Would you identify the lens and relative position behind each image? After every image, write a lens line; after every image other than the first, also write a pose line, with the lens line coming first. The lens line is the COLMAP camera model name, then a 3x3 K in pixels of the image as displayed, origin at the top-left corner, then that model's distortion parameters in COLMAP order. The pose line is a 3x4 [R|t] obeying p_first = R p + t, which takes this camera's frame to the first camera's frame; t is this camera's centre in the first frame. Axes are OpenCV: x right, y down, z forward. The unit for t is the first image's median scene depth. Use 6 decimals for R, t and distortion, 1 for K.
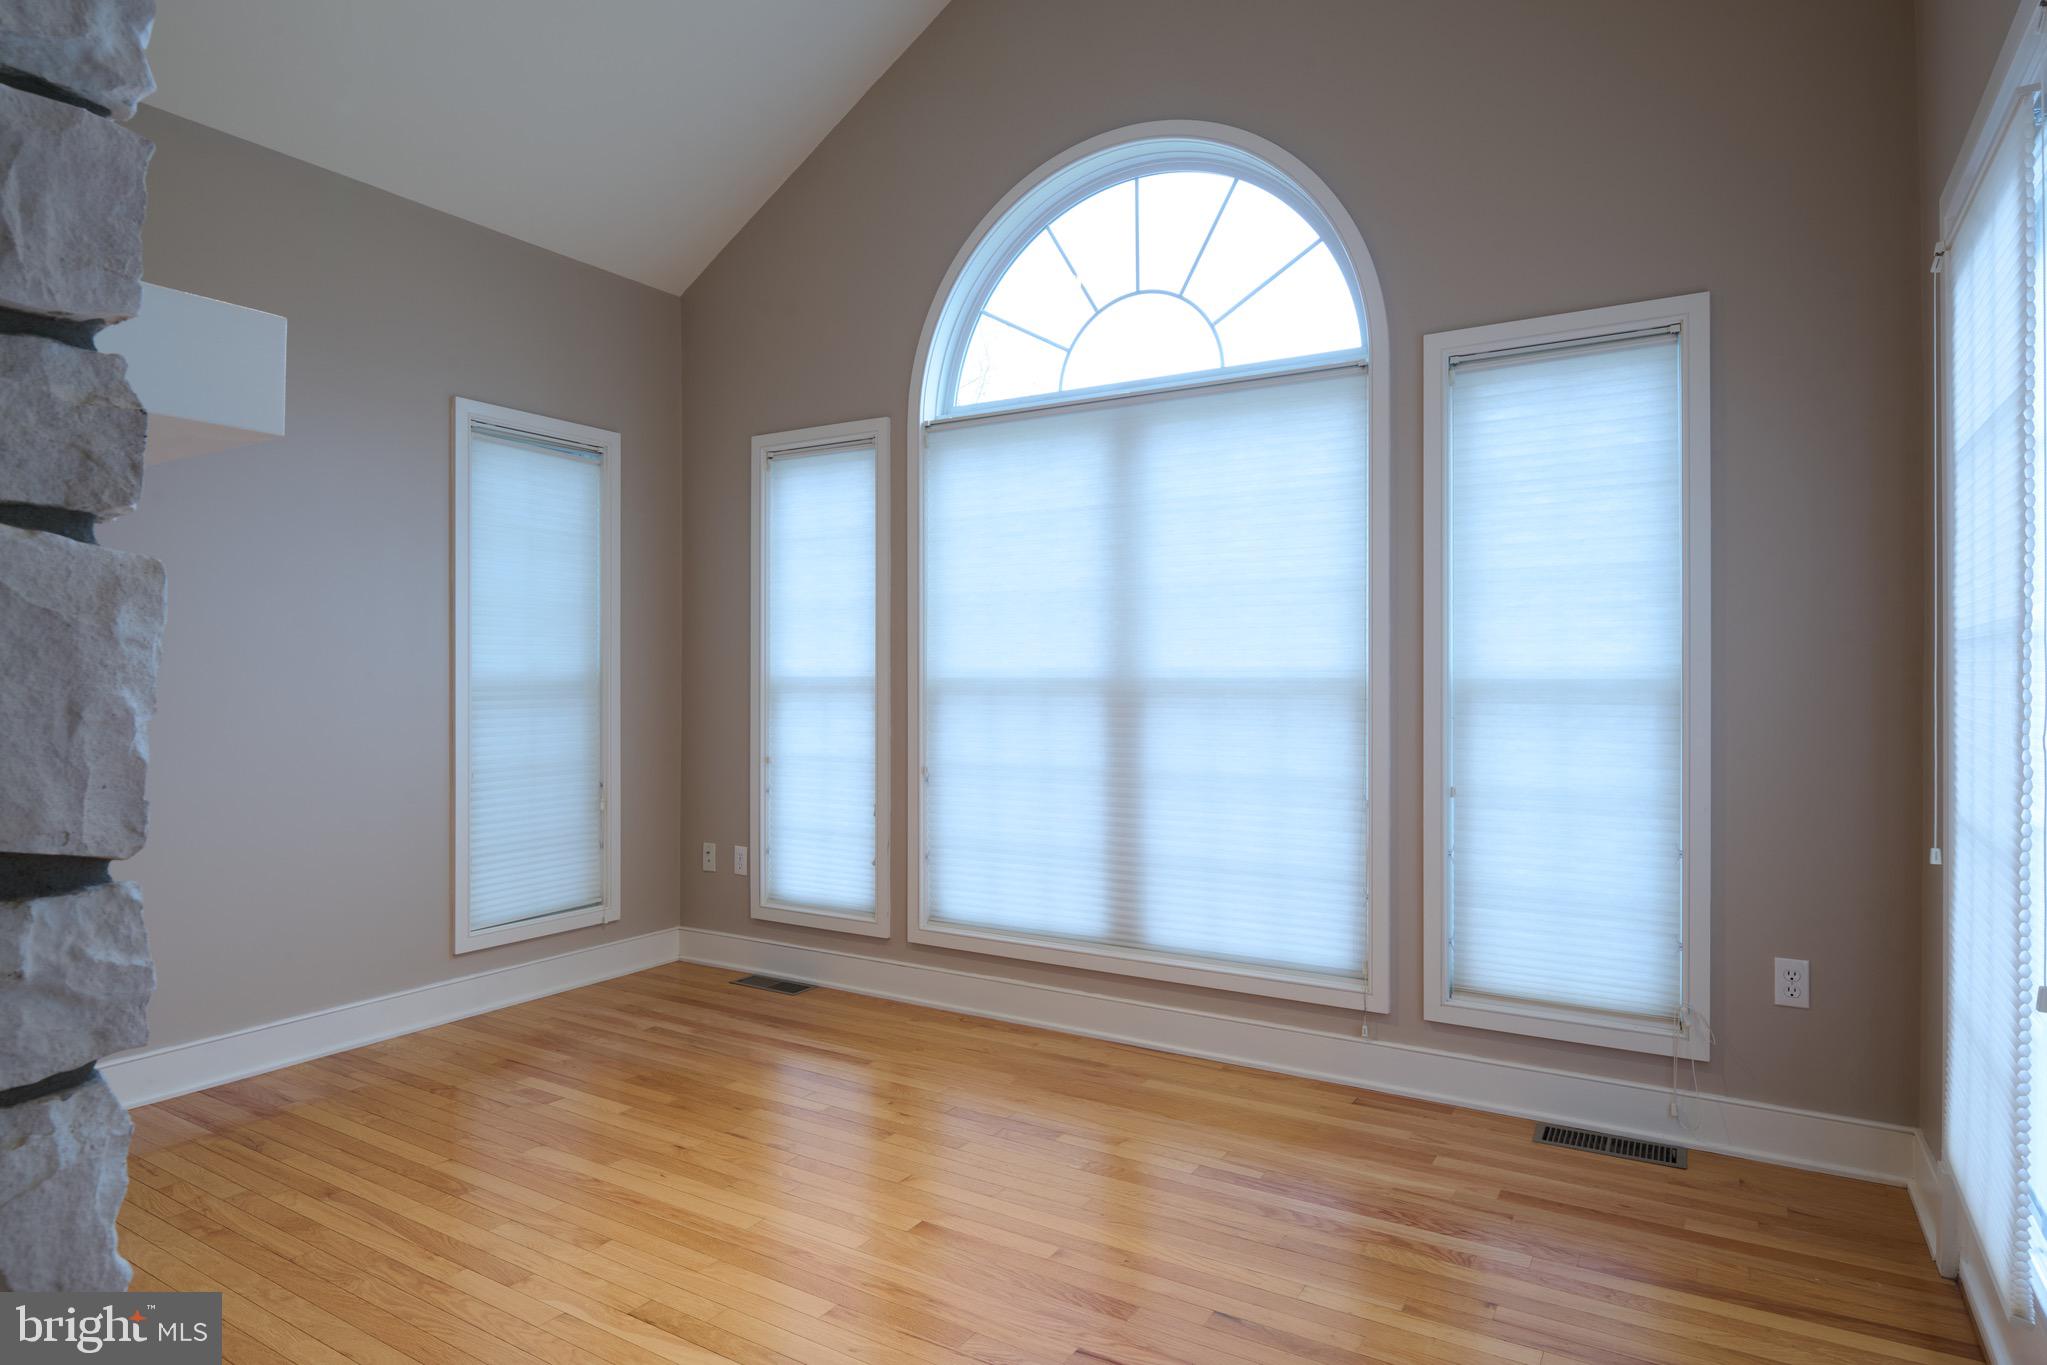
lens RADIAL K [[1137.8, 0, 1028.6], [0, 1137.8, 688.0], [0, 0, 1]] dist [0.000855, -0.000943]
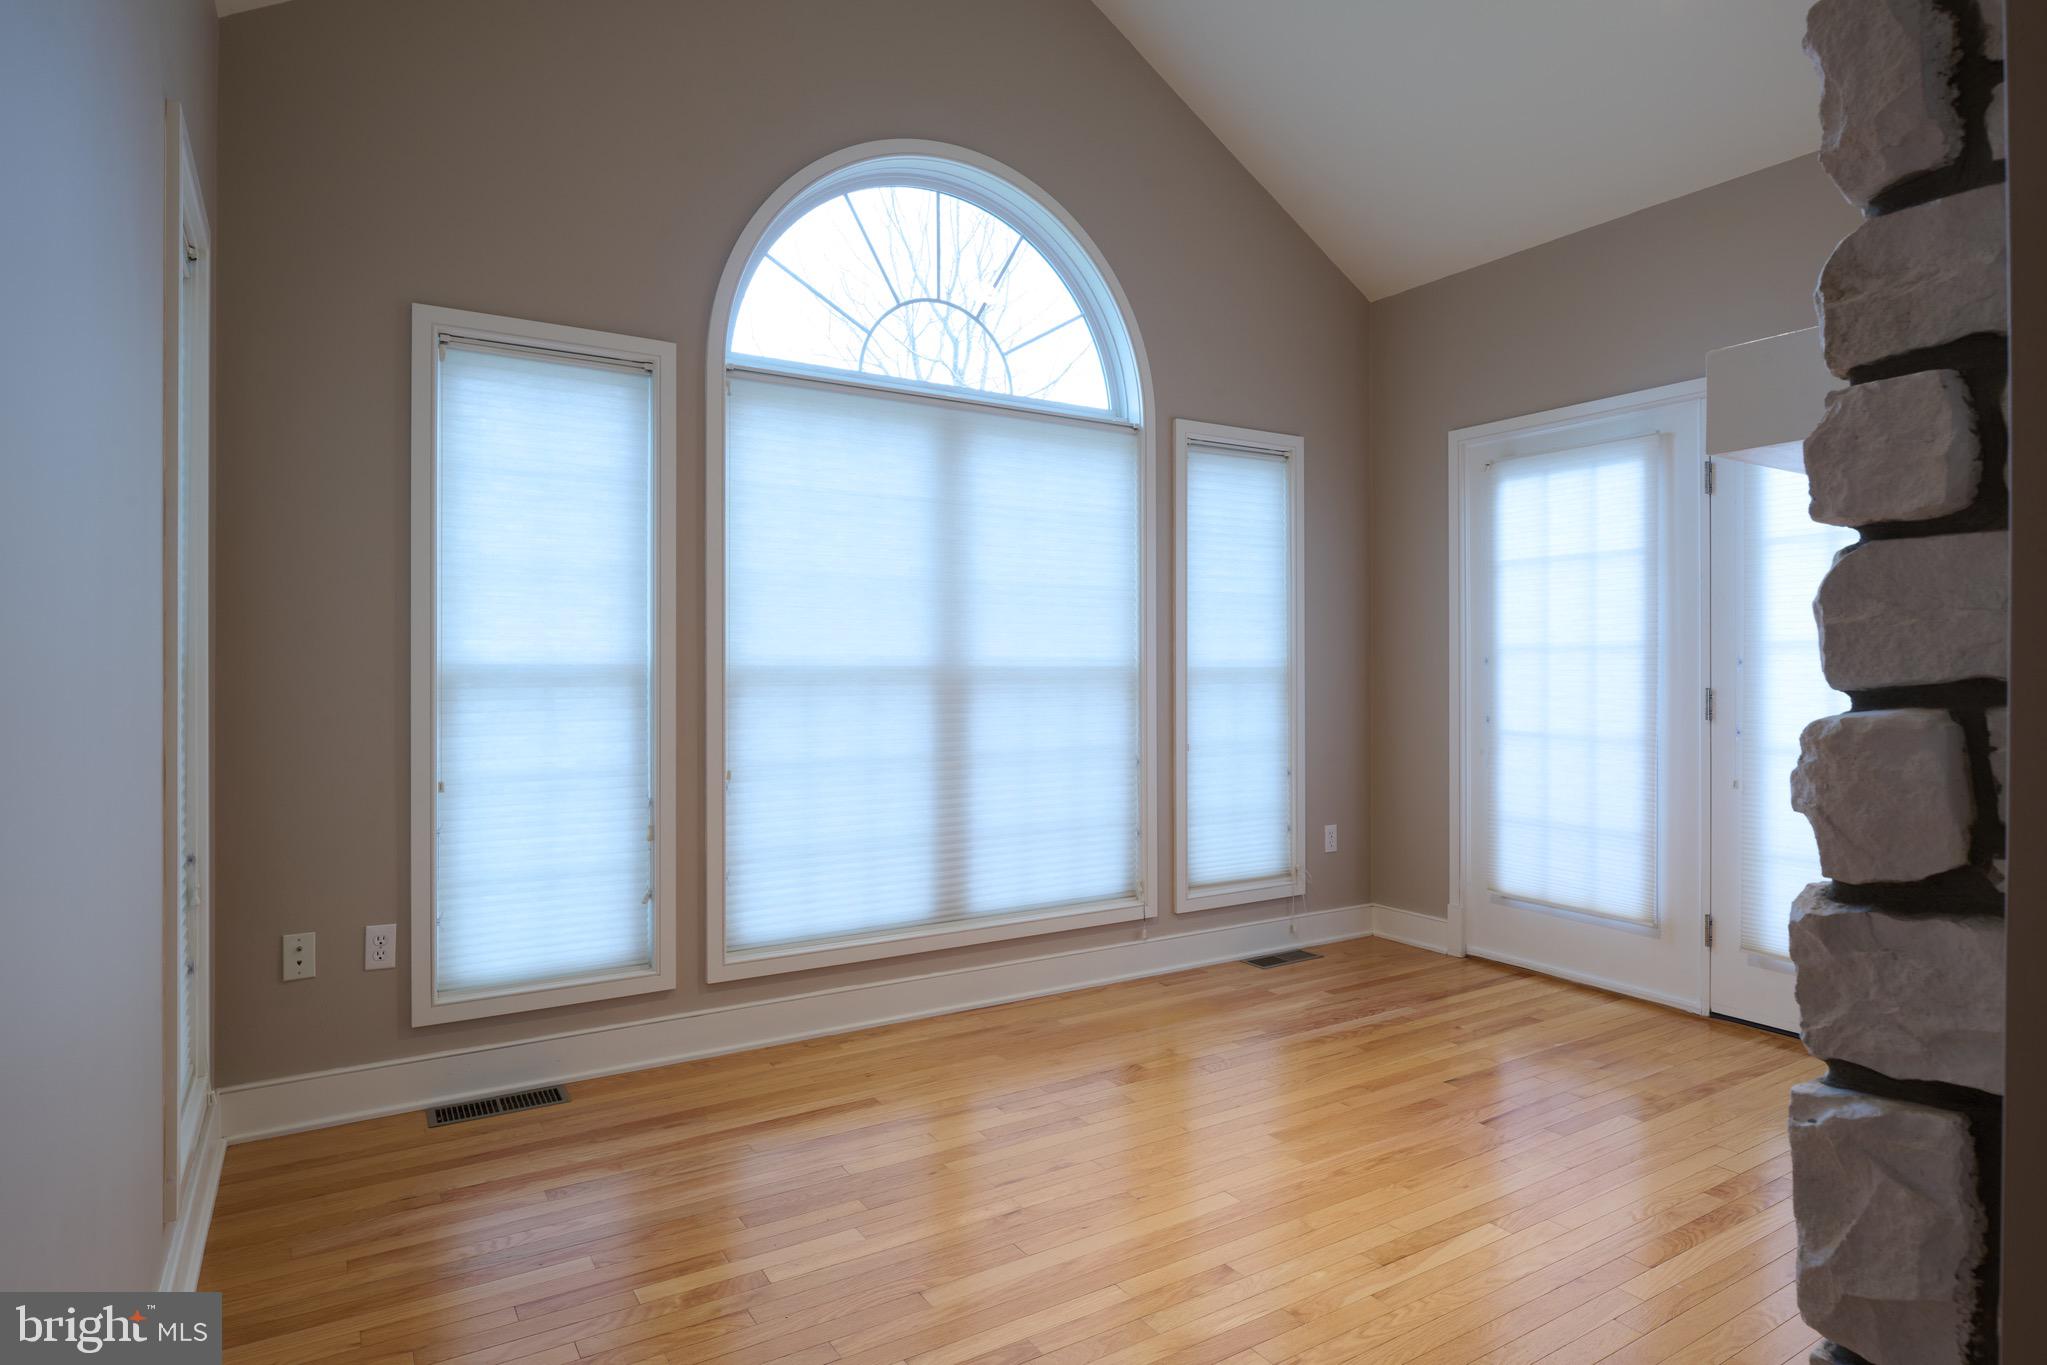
lens RADIAL K [[1137.8, 0, 1028.2], [0, 1137.8, 668.2], [0, 0, 1]] dist [0.000855, -0.000943]
pose [[0.443670, -0.004079, 0.896181, -0.832006], [0.005030, 0.999985, 0.002061, -0.008911], [-0.896176, 0.003593, 0.443684, 0.469285]]
